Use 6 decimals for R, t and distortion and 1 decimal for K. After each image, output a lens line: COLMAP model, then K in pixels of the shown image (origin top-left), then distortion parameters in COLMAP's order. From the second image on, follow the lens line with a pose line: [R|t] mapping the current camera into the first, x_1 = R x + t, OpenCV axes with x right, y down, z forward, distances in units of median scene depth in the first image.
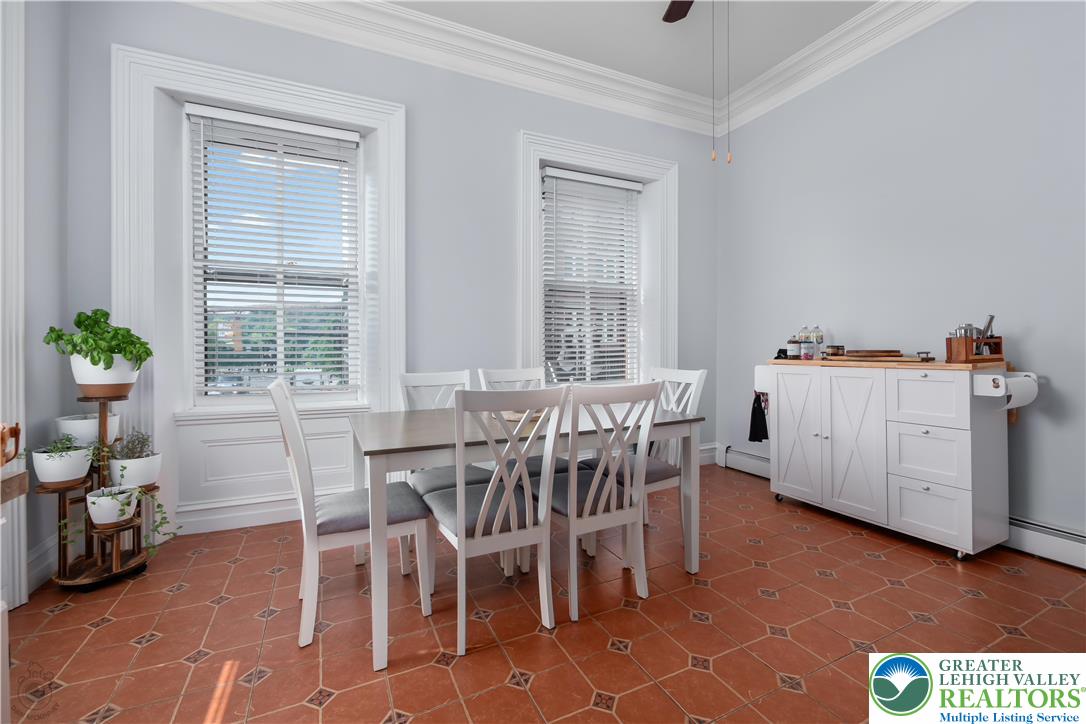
lens RADIAL K [[450.5, 0, 511.1], [0, 450.5, 350.8], [0, 0, 1]] dist [-0.000917, -0.000206]
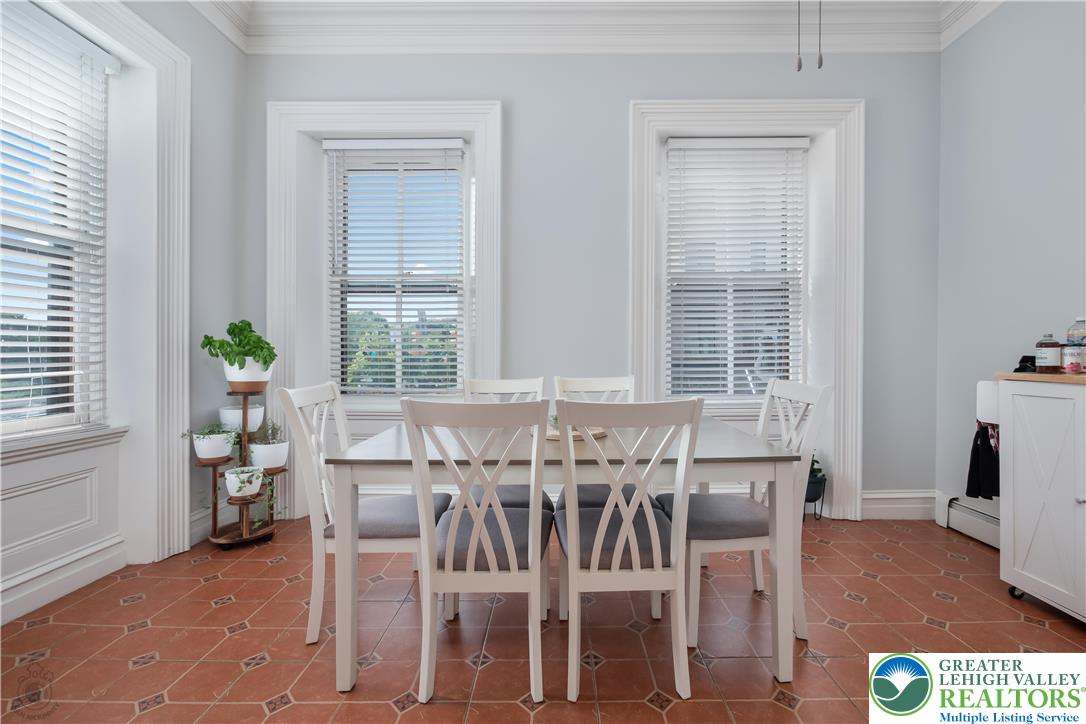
lens RADIAL K [[453.9, 0, 546.4], [0, 453.9, 353.9], [0, 0, 1]] dist [-0.000393, 0.000134]
pose [[0.914094, 0.004069, -0.405483, 0.257975], [-0.005902, 0.999977, -0.003271, -0.000990], [0.405460, 0.005383, 0.914097, 0.157842]]
